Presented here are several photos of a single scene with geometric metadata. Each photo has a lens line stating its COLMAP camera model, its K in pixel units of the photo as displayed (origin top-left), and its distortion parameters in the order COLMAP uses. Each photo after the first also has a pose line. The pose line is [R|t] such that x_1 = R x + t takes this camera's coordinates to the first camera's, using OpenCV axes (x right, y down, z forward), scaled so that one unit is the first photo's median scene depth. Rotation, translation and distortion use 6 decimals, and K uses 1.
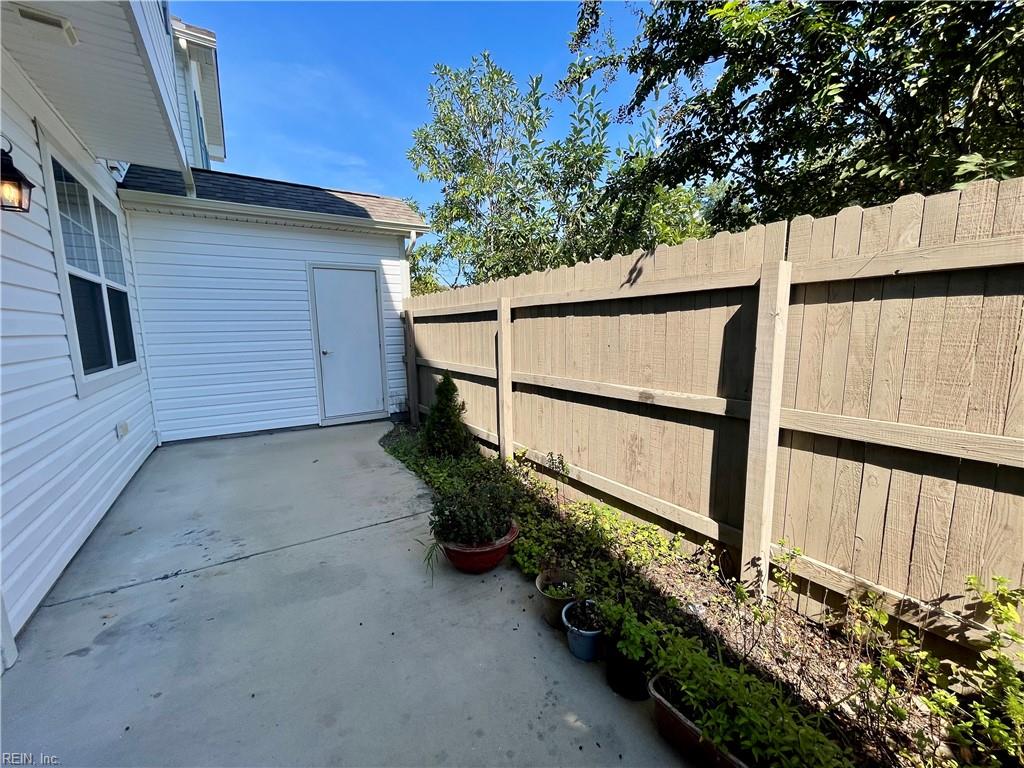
lens RADIAL K [[414.3, 0, 512.6], [0, 414.3, 385.2], [0, 0, 1]] dist [0.000292, 0.000020]
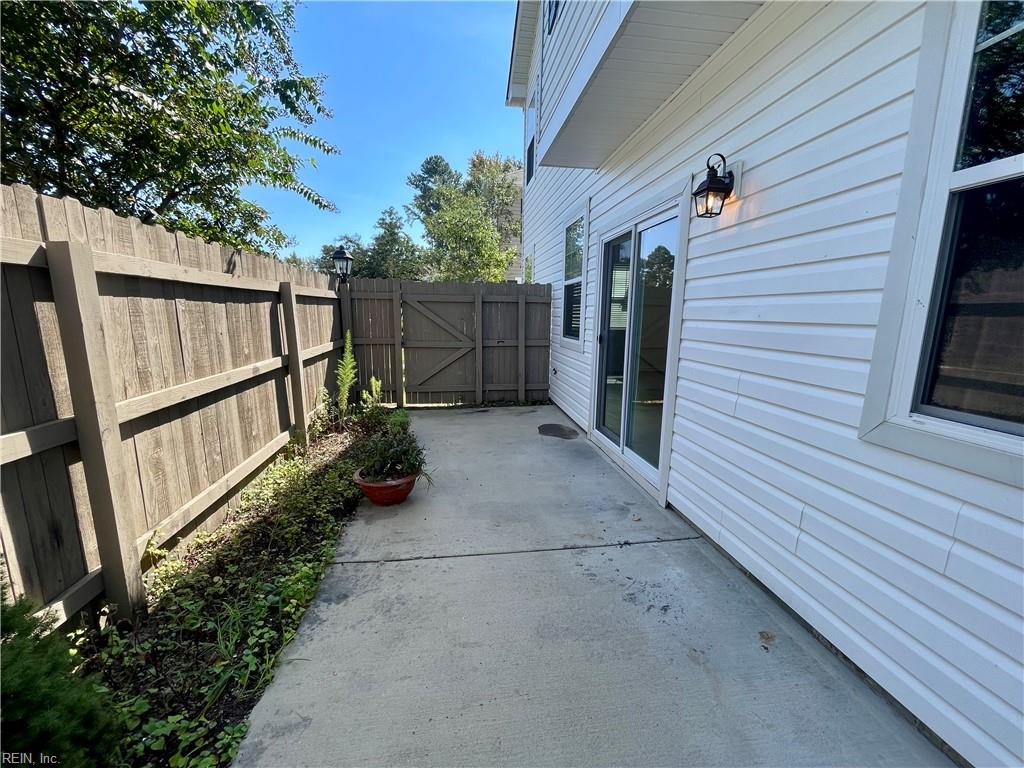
lens RADIAL K [[414.3, 0, 511.1], [0, 414.3, 386.7], [0, 0, 1]] dist [0.000292, 0.000020]
pose [[-0.904698, -0.066343, 0.420857, -0.933483], [0.064877, 0.954831, 0.289982, -0.246958], [-0.421085, 0.289650, -0.859529, 1.829273]]
